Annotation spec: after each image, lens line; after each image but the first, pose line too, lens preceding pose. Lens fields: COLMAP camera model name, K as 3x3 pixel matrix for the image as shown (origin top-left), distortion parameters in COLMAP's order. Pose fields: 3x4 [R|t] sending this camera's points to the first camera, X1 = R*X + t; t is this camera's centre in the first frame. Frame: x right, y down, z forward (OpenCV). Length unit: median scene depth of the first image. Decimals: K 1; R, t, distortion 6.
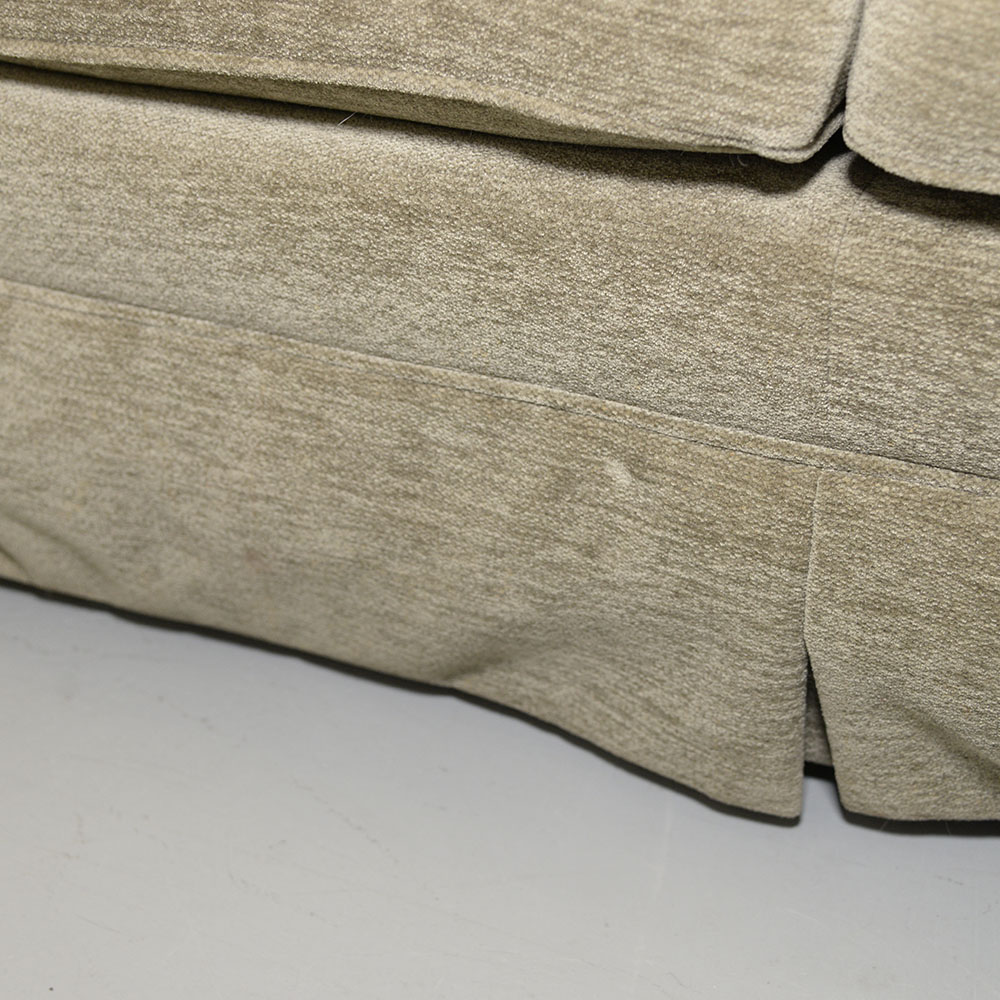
lens RADIAL K [[1845.4, 0, 484.3], [0, 1845.4, 530.7], [0, 0, 1]] dist [0.130335, 0.000000]
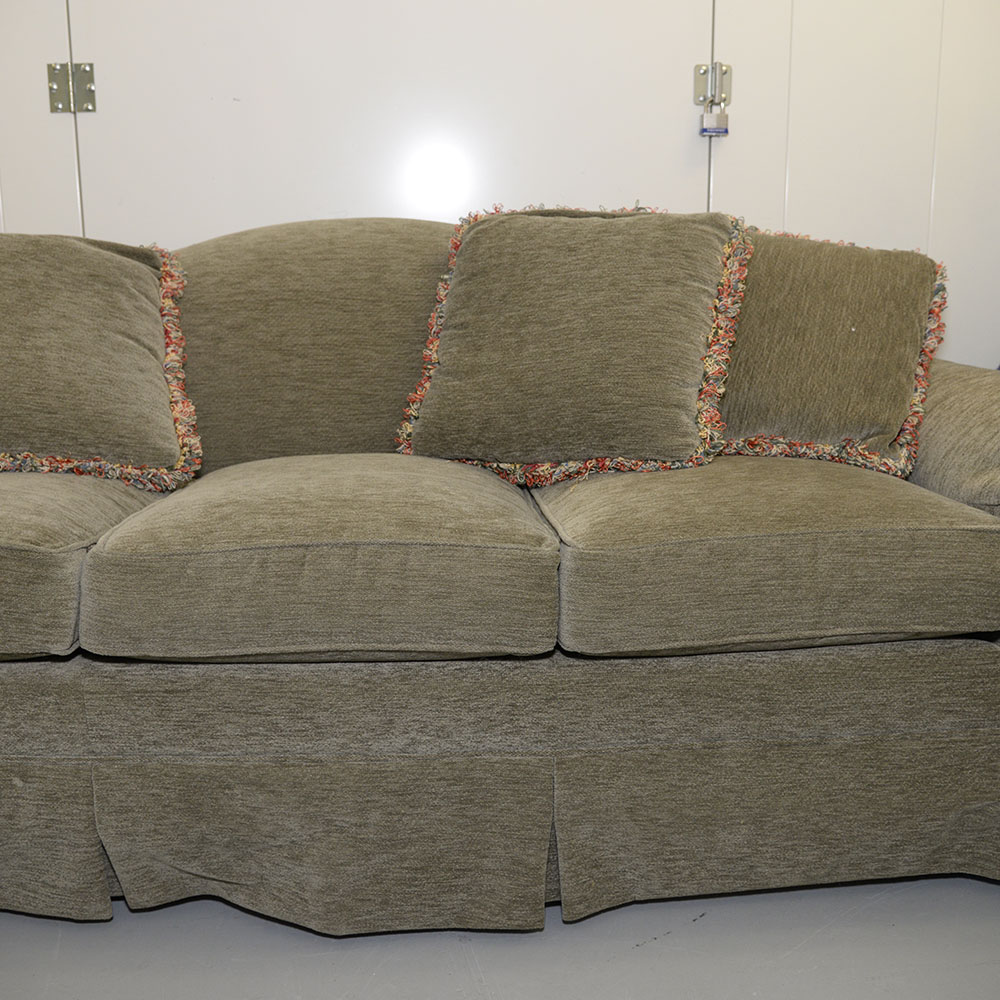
lens RADIAL K [[1000.6, 0, 487.0], [0, 1000.6, 496.4], [0, 0, 1]] dist [-0.100101, 0.000000]
pose [[0.883237, -0.048735, 0.466387, 0.038162], [0.236327, 0.905303, -0.352954, 0.243927], [-0.405021, 0.421962, 0.811114, -0.558778]]
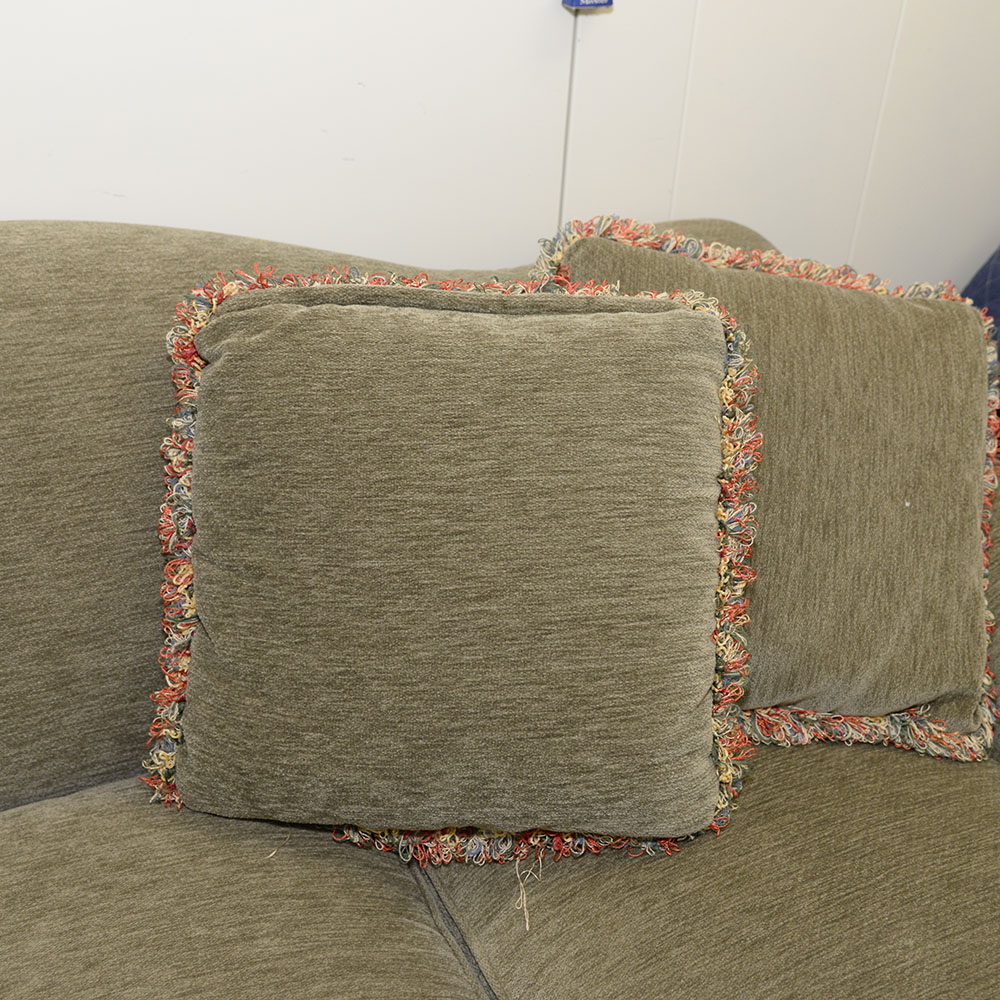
lens RADIAL K [[1179.9, 0, 493.8], [0, 1179.9, 492.8], [0, 0, 1]] dist [-0.050645, 0.000000]
pose [[0.642156, -0.323356, 0.695037, 0.272460], [0.384239, 0.920330, 0.073166, -0.771867], [-0.663322, 0.220076, 0.715241, -0.144259]]
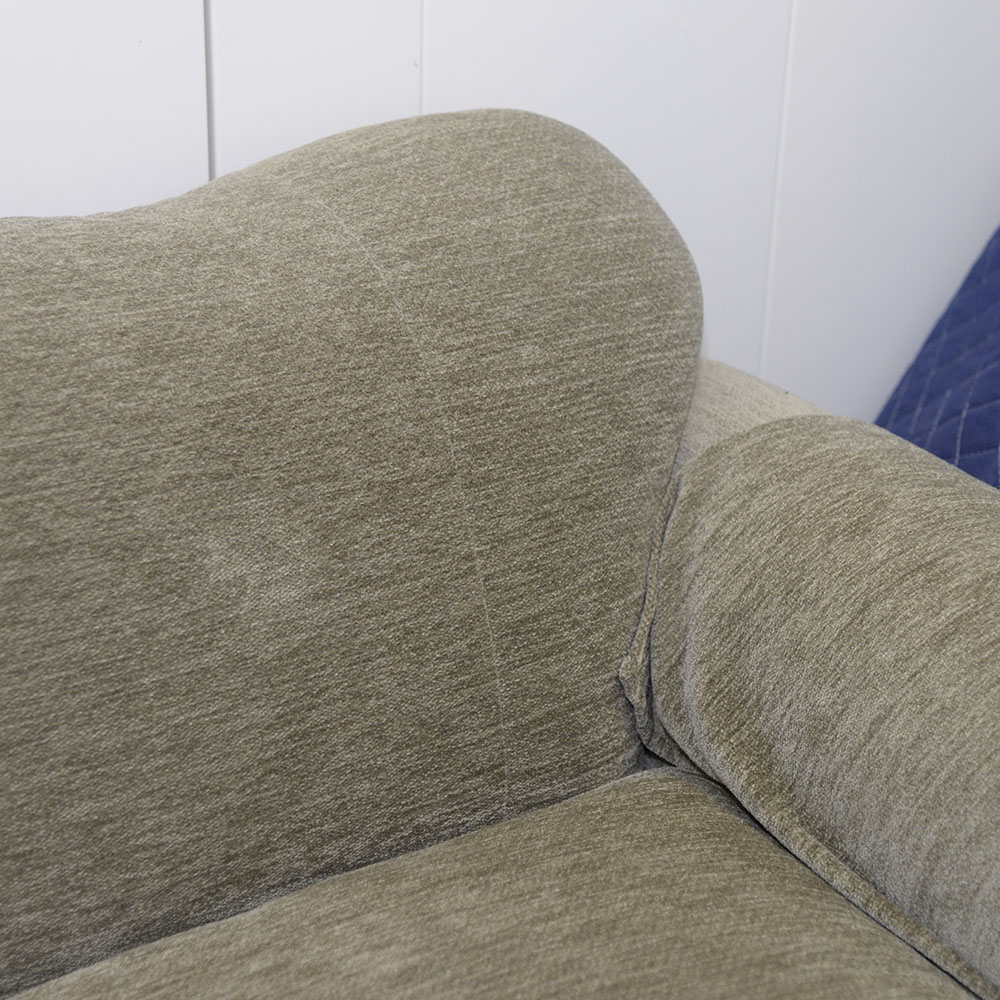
lens RADIAL K [[2546.2, 0, 503.2], [0, 2546.2, 500.5], [0, 0, 1]] dist [0.351830, 0.000000]
pose [[0.557891, -0.284950, 0.779462, 0.124066], [0.438487, 0.898618, 0.014668, -0.640176], [-0.704618, 0.333601, 0.626277, -0.393734]]
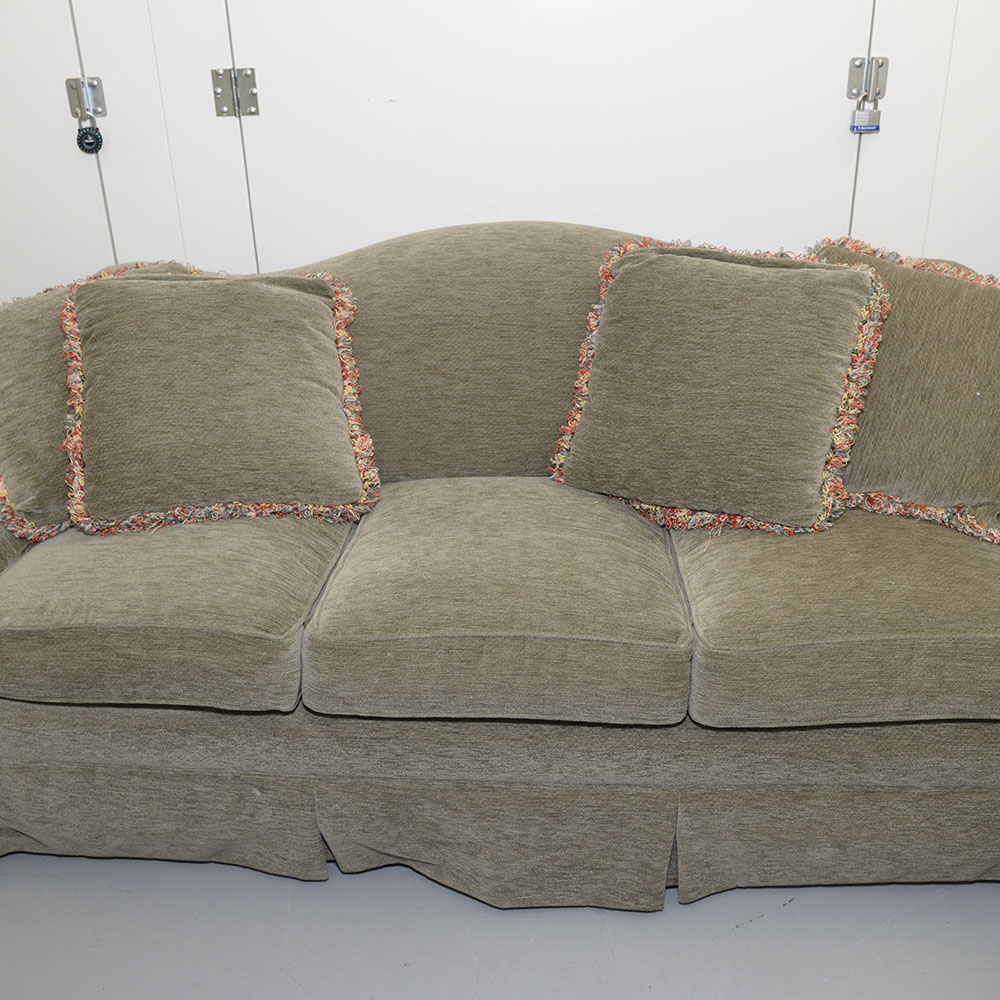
lens RADIAL K [[1000.6, 0, 492.2], [0, 1000.6, 493.7], [0, 0, 1]] dist [-0.100101, 0.000000]
pose [[0.931419, -0.128729, 0.340422, -0.069522], [0.191462, 0.968779, -0.157513, -0.192789], [-0.309517, 0.211888, 0.926986, -0.919780]]
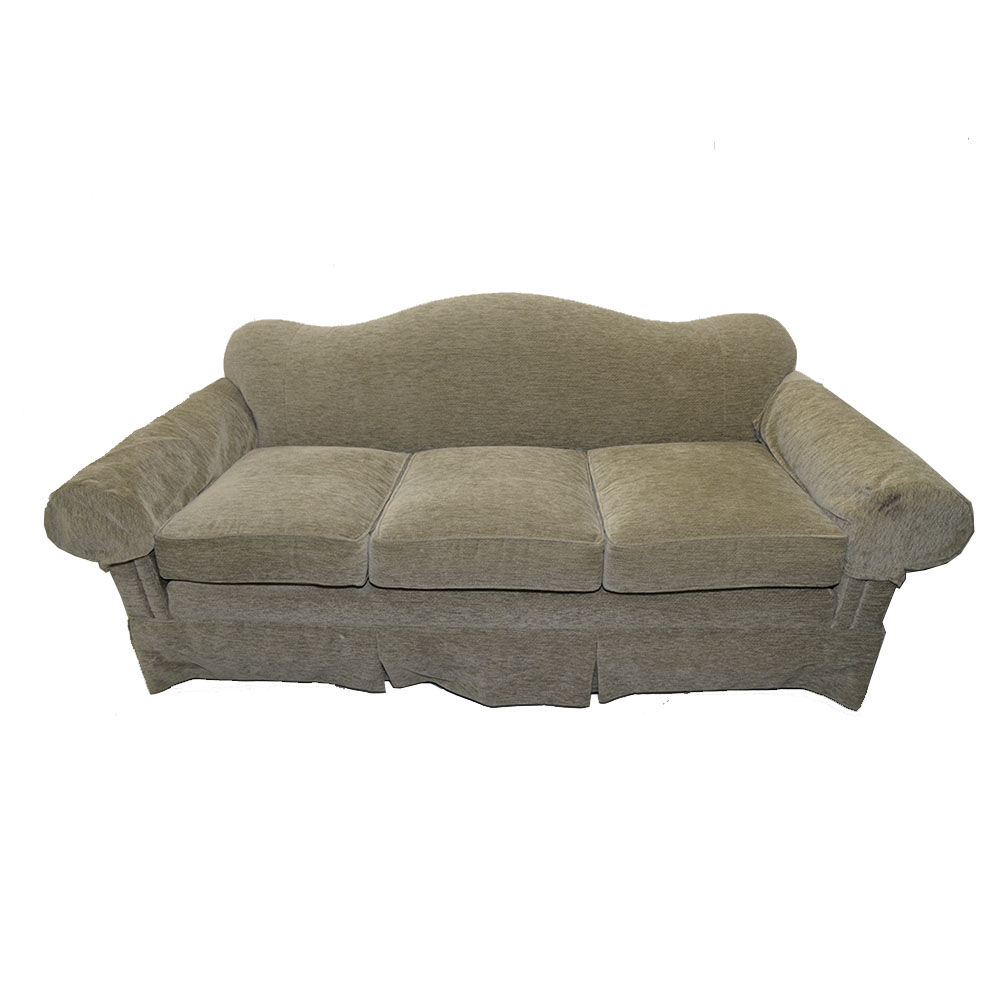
lens RADIAL K [[632.0, 0, 493.8], [0, 632.0, 462.4], [0, 0, 1]] dist [-0.103140, 0.011342]
pose [[0.928236, -0.132626, 0.347547, -0.084804], [0.200366, 0.965430, -0.166726, -0.132808], [-0.313420, 0.224398, 0.922721, -0.991547]]
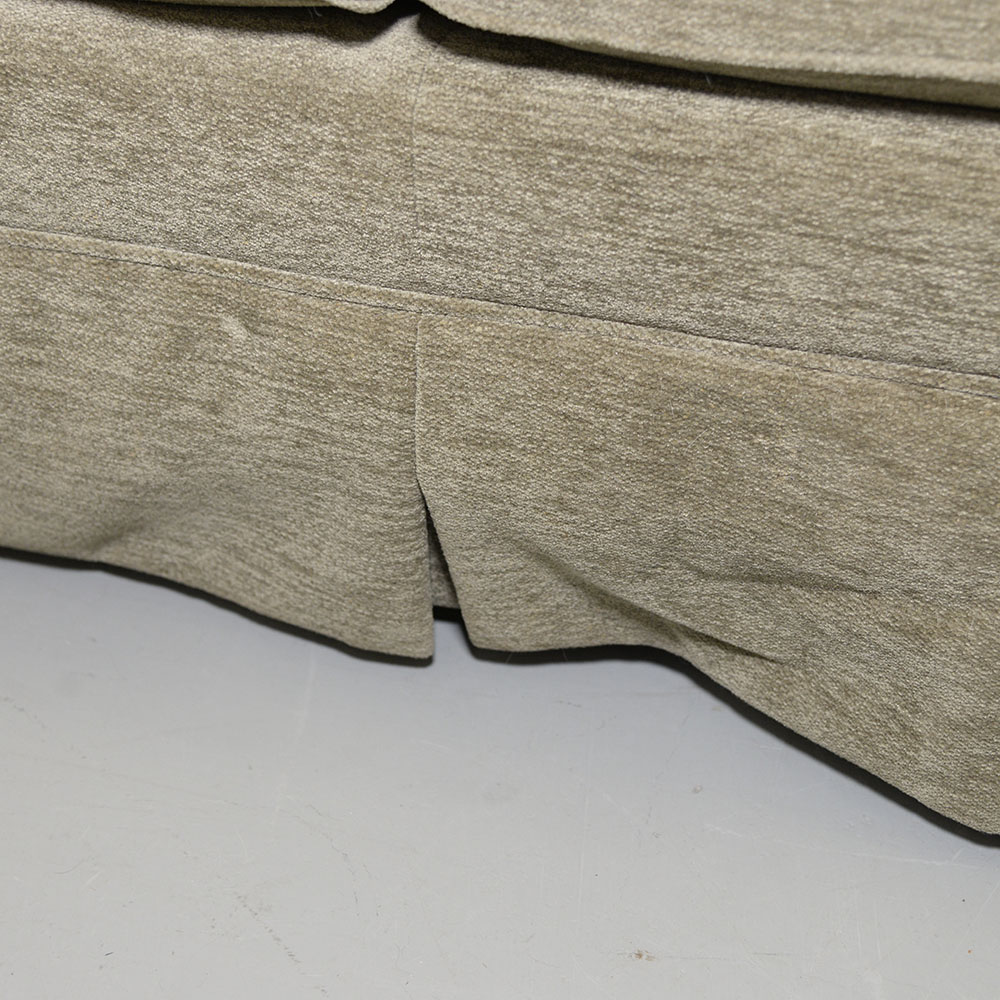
lens RADIAL K [[1845.4, 0, 481.8], [0, 1845.4, 523.2], [0, 0, 1]] dist [0.130335, 0.000000]
pose [[0.988197, -0.049009, 0.145140, 0.053275], [0.045798, 0.998628, 0.025383, 0.057827], [-0.146185, -0.018437, 0.989085, -0.053882]]
